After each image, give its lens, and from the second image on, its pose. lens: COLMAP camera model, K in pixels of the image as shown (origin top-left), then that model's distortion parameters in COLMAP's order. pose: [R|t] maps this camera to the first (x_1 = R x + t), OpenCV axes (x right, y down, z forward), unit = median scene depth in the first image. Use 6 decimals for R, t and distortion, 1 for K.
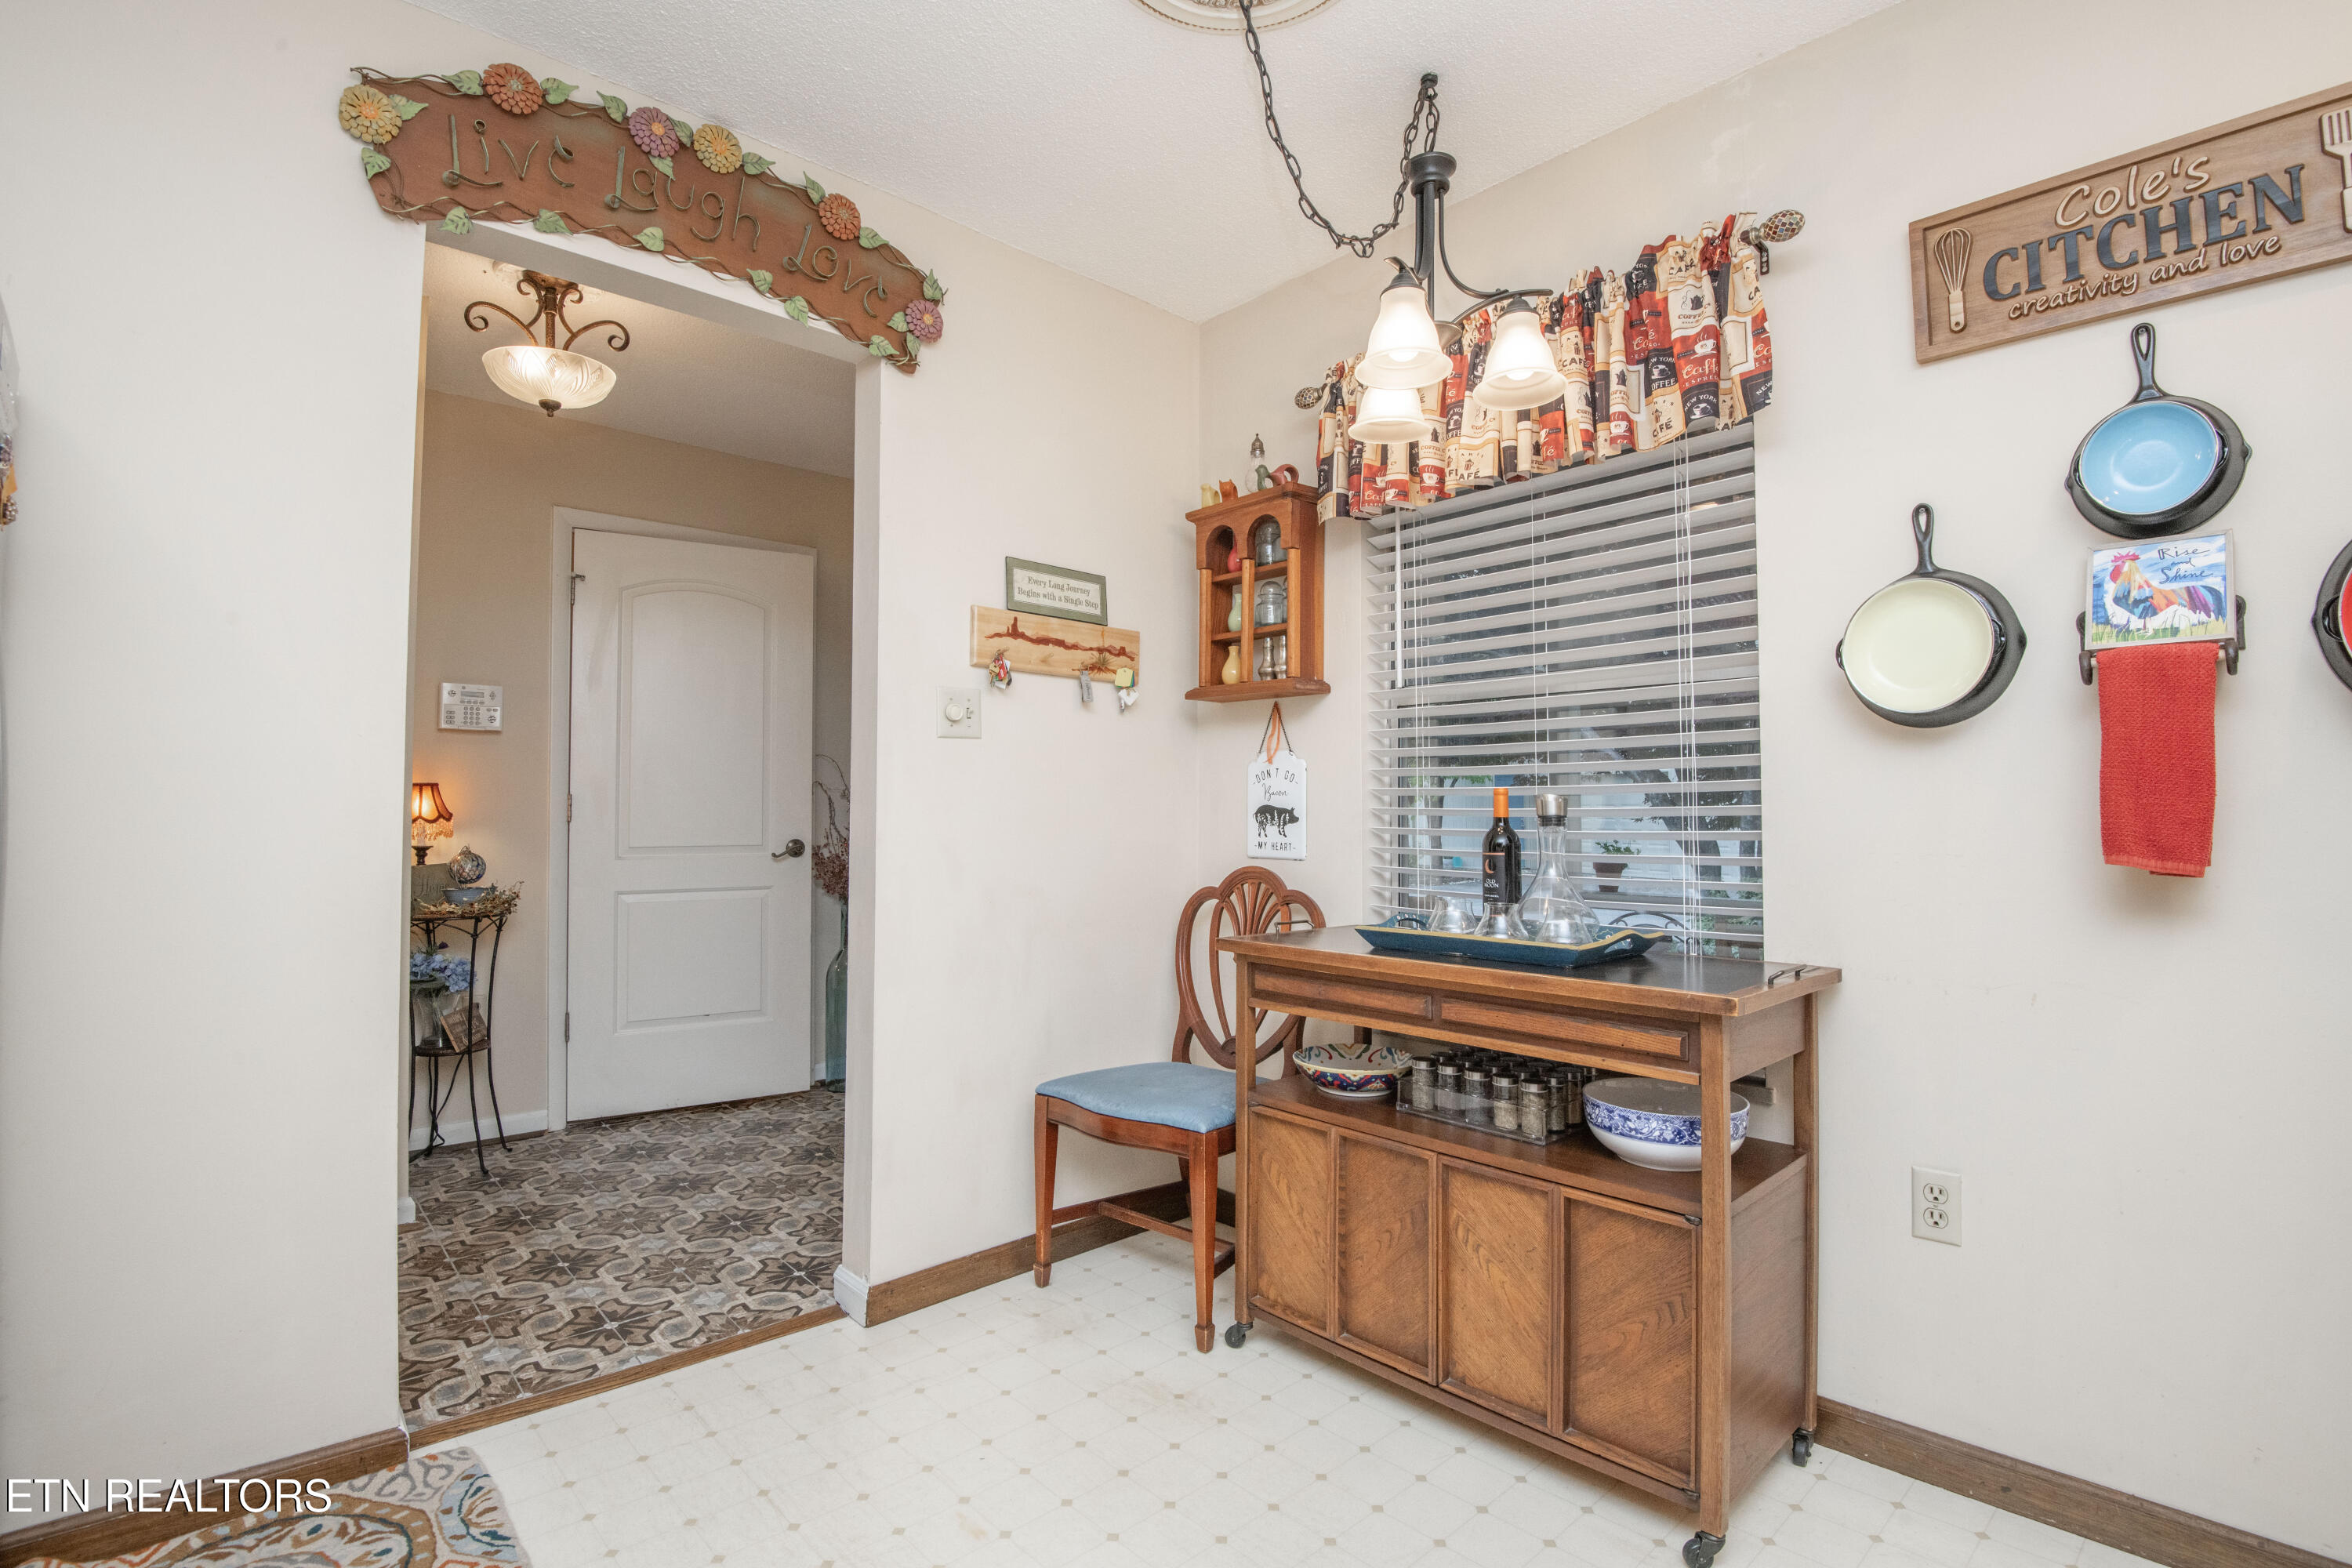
lens RADIAL K [[1083.5, 0, 1195.7], [0, 1083.5, 779.8], [0, 0, 1]] dist [-0.019436, -0.014572]
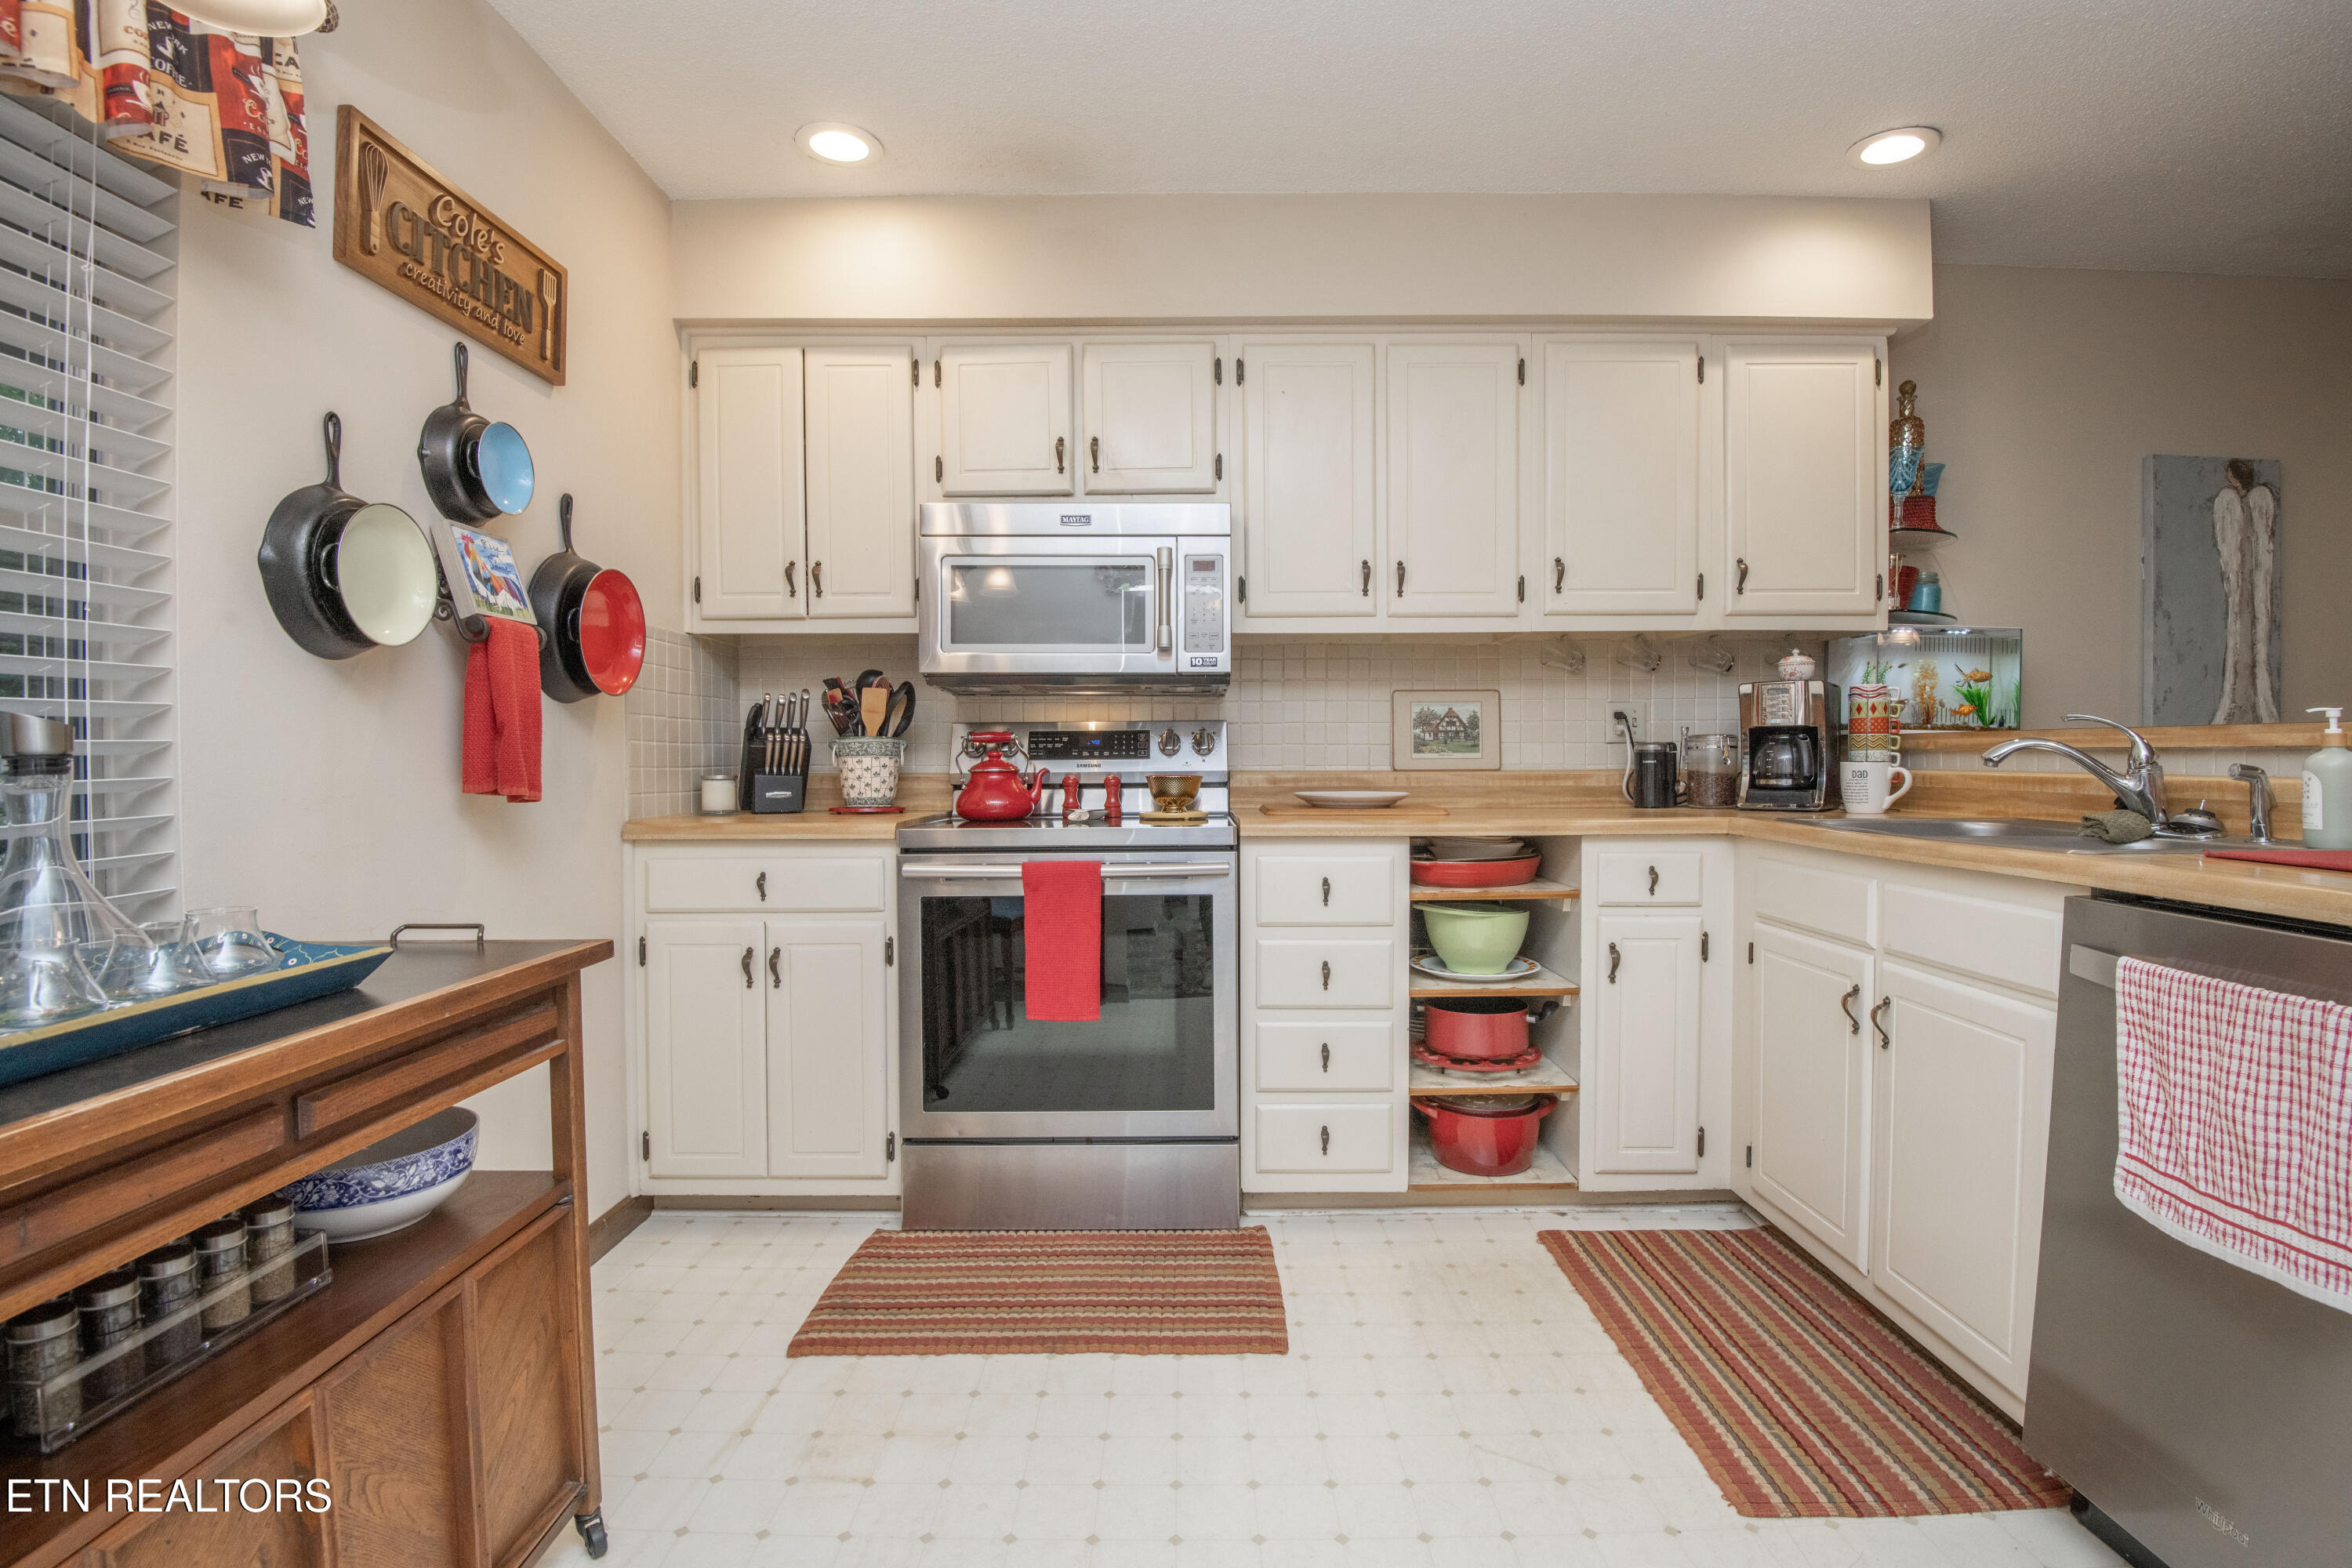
lens RADIAL K [[1083.5, 0, 1185.3], [0, 1083.5, 780.1], [0, 0, 1]] dist [-0.019436, -0.014572]
pose [[-0.730911, -0.013984, 0.682329, -0.400334], [-0.020328, 0.999793, -0.001285, 0.034674], [-0.682169, -0.014810, -0.731044, 0.989617]]
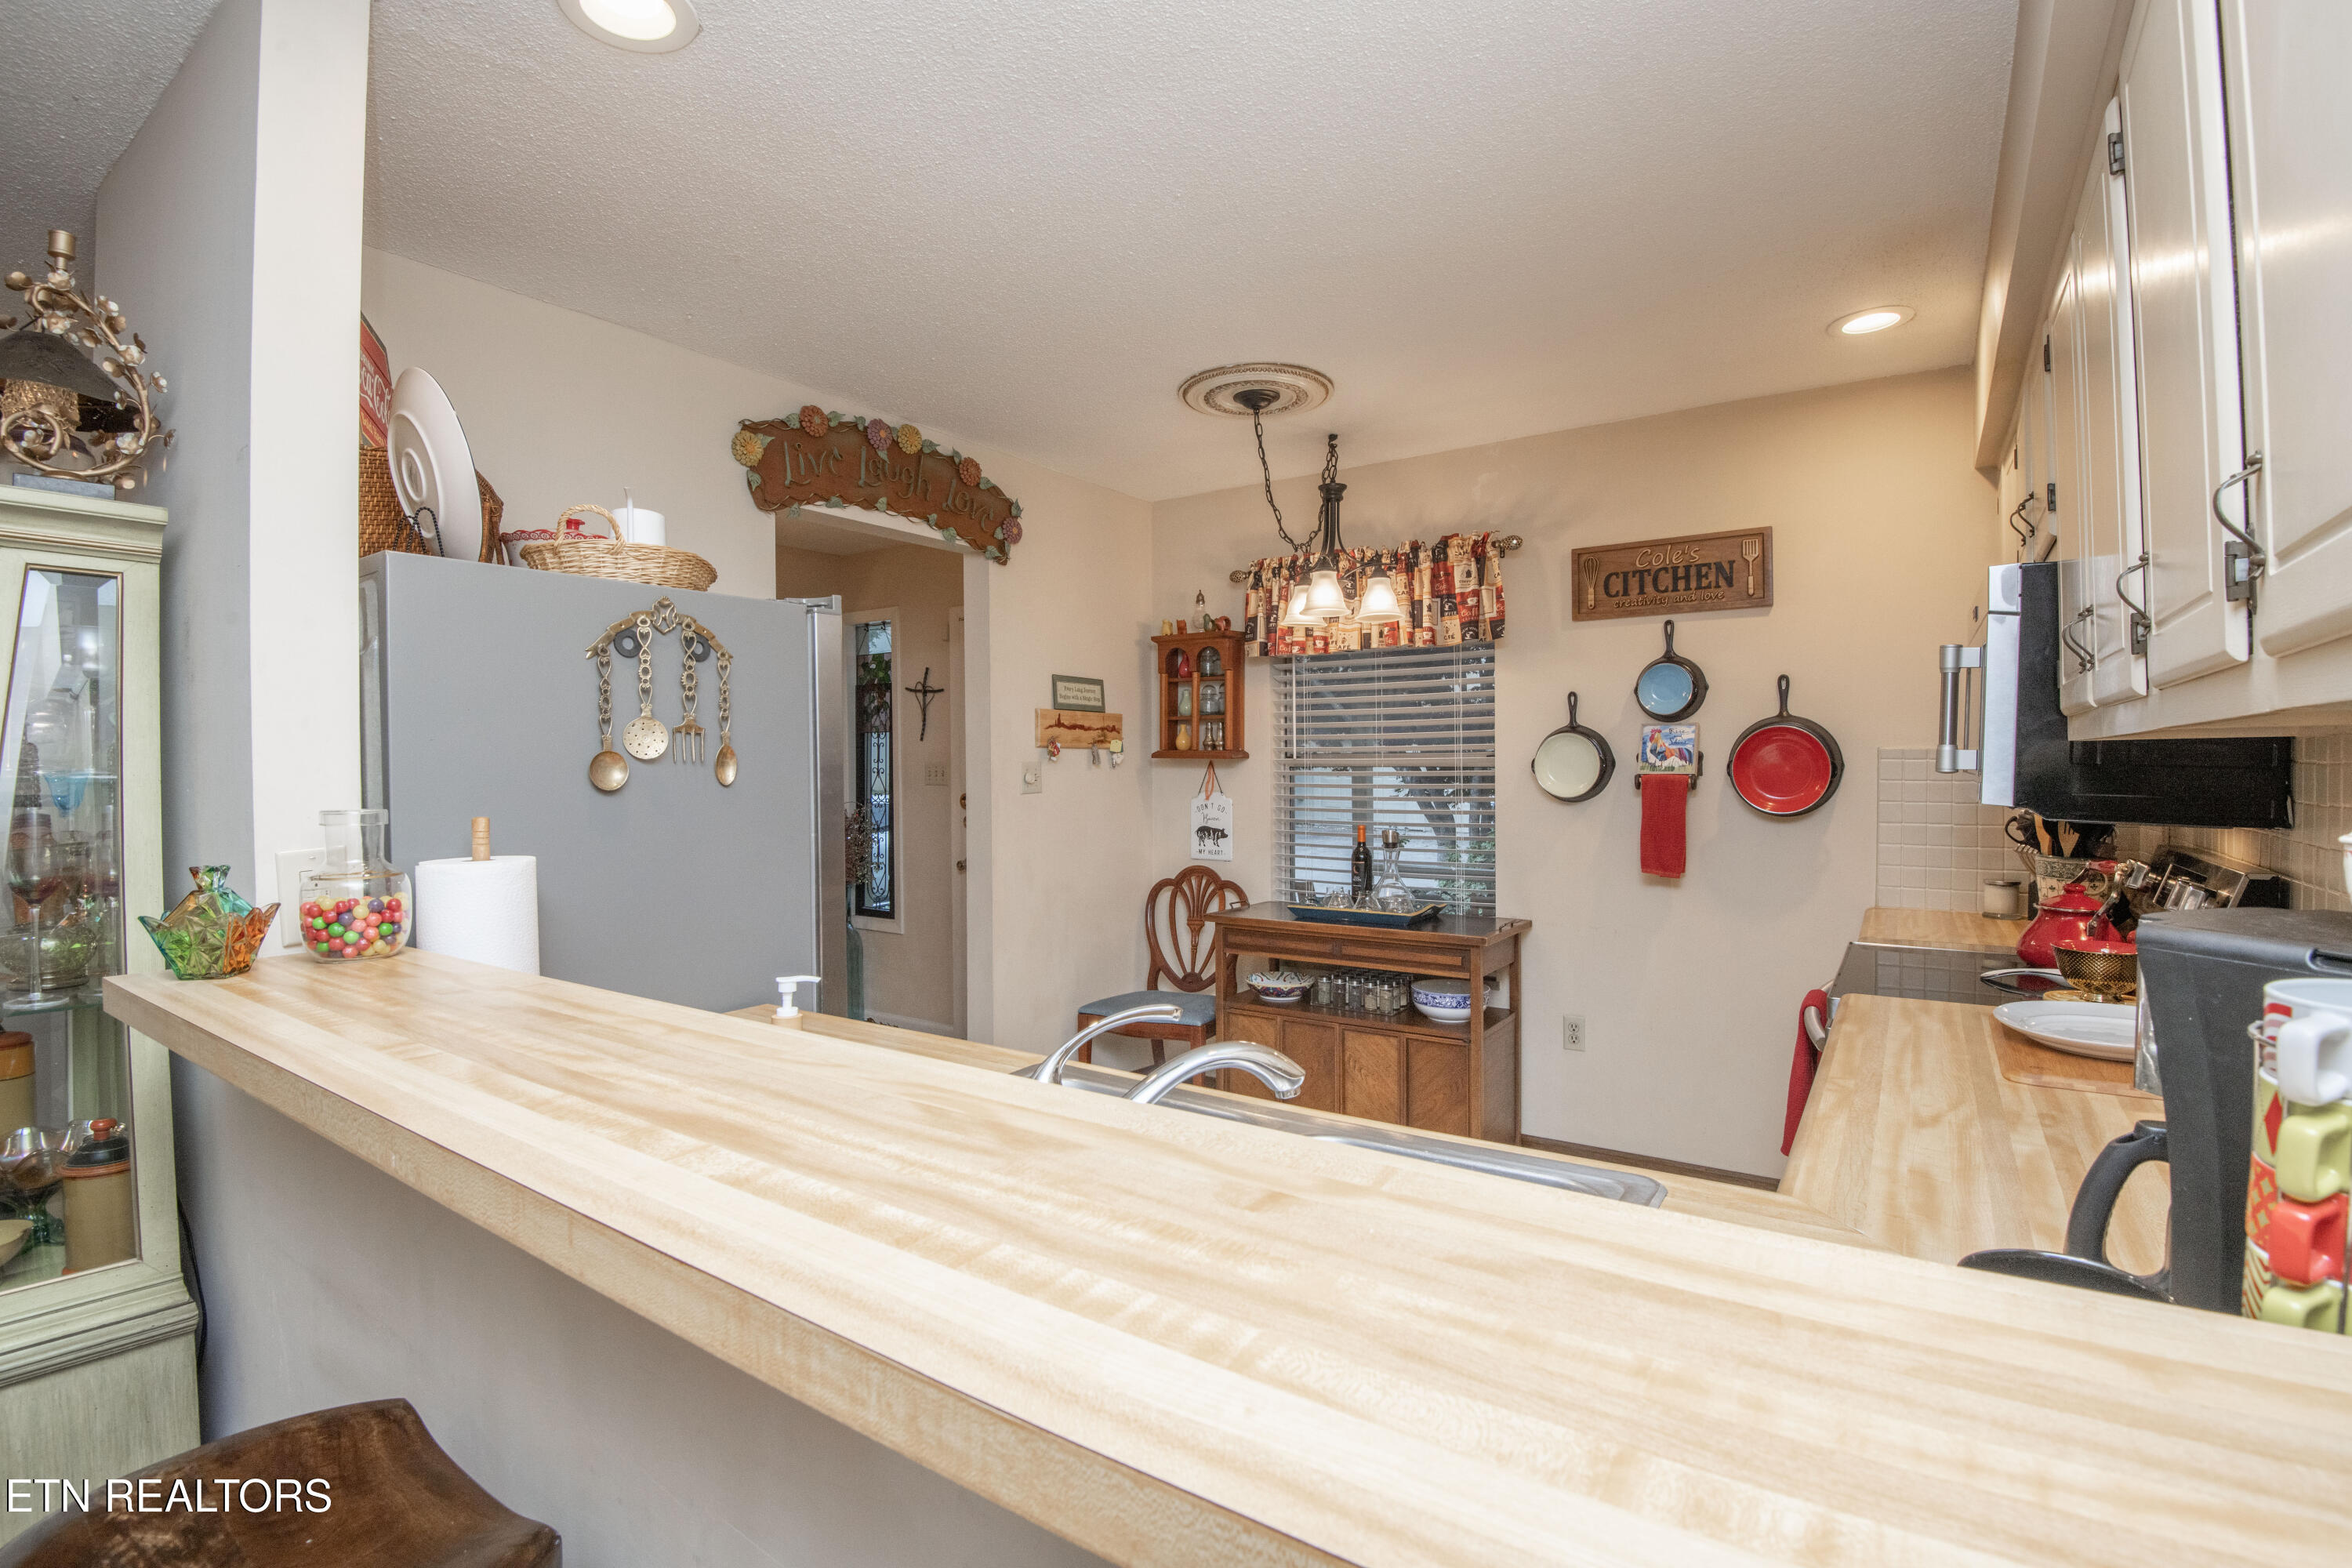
lens RADIAL K [[1083.5, 0, 1188.4], [0, 1083.5, 773.5], [0, 0, 1]] dist [-0.019436, -0.014572]
pose [[0.975744, -0.007823, 0.218774, -0.408622], [-0.001215, 0.999152, 0.041147, -0.159635], [-0.218910, -0.040415, 0.974908, -0.718444]]
